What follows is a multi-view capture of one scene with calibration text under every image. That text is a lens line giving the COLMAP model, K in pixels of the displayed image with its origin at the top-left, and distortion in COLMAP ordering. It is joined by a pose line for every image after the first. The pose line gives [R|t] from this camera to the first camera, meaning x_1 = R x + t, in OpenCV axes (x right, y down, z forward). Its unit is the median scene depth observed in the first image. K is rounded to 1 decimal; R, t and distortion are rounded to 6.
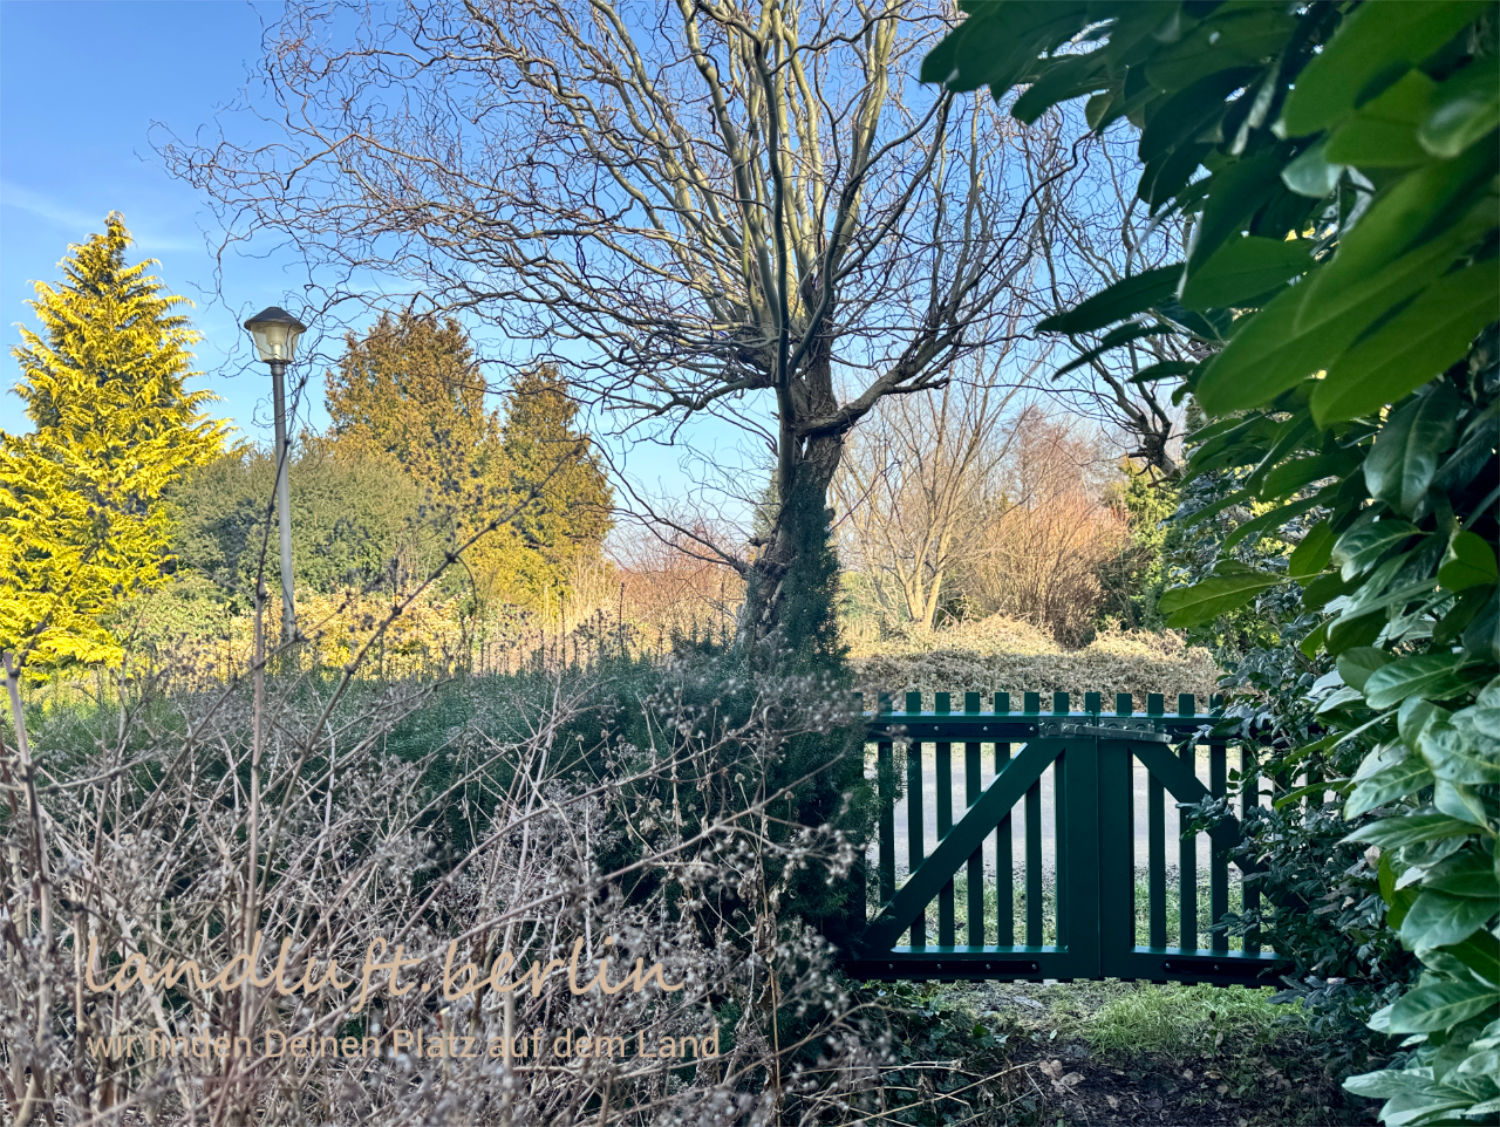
lens RADIAL K [[1059.4, 0, 750.0], [0, 1059.4, 563.5], [0, 0, 1]] dist [-0.248687, 0.132693]
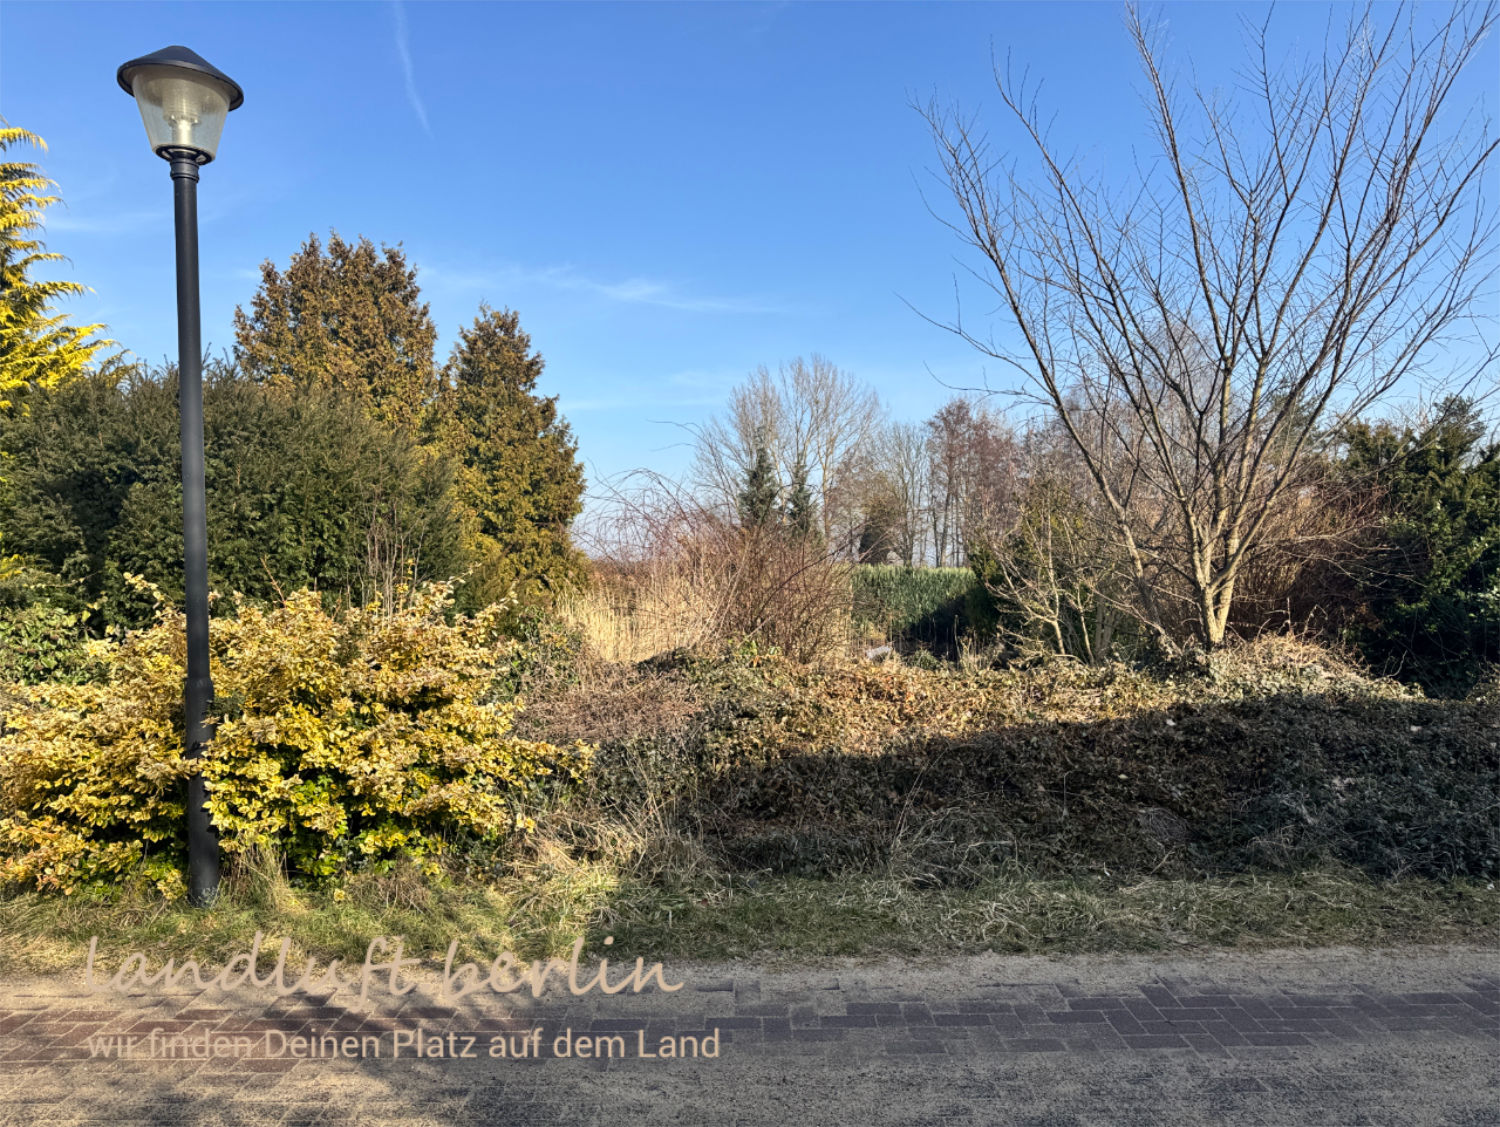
lens RADIAL K [[1059.4, 0, 750.0], [0, 1059.4, 563.5], [0, 0, 1]] dist [-0.248687, 0.132693]
pose [[0.995369, 0.014960, 0.094953, -0.088531], [-0.015633, 0.999858, 0.006353, 0.000205], [-0.094844, -0.007808, 0.995462, 0.187105]]
